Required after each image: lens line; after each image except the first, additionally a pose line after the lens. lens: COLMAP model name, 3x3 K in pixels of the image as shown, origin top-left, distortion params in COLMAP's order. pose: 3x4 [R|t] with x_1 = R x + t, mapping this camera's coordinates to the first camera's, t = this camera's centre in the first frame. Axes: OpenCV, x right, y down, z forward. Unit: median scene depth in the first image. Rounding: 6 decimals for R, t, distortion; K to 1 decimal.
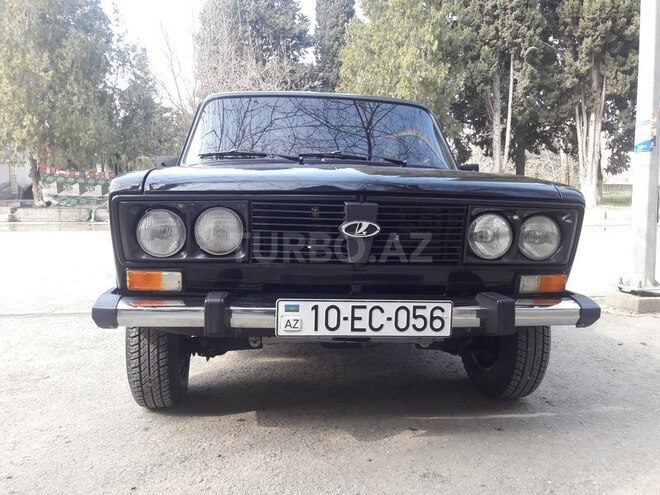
lens RADIAL K [[543.4, 0, 327.6], [0, 543.4, 251.0], [0, 0, 1]] dist [0.003621, -0.008430]
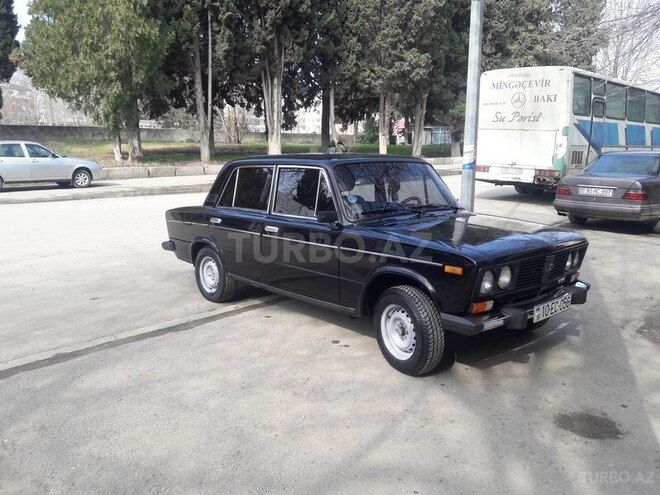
lens RADIAL K [[543.4, 0, 327.6], [0, 543.4, 247.9], [0, 0, 1]] dist [0.003621, -0.008430]
pose [[0.807576, -0.109484, 0.579512, -0.139489], [0.048368, 0.991603, 0.119936, -0.030838], [-0.587777, -0.068828, 0.806090, -0.017498]]
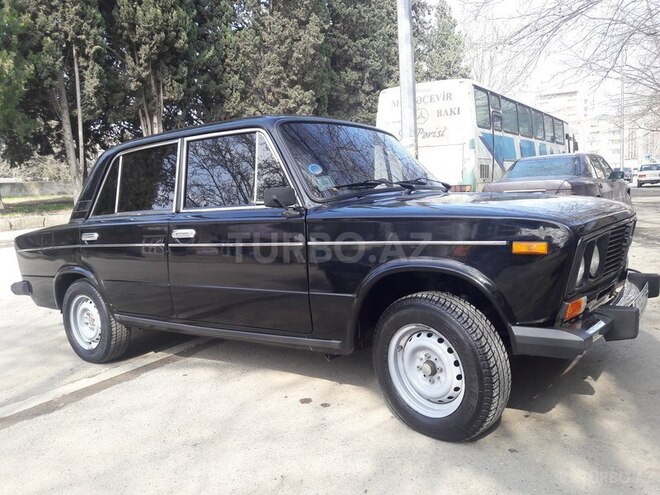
lens RADIAL K [[543.4, 0, 326.9], [0, 543.4, 248.0], [0, 0, 1]] dist [0.003621, -0.008430]
pose [[0.668149, -0.121846, 0.733982, -0.111180], [0.121538, 0.991122, 0.053896, -0.014501], [-0.734034, 0.053196, 0.677026, 0.044625]]
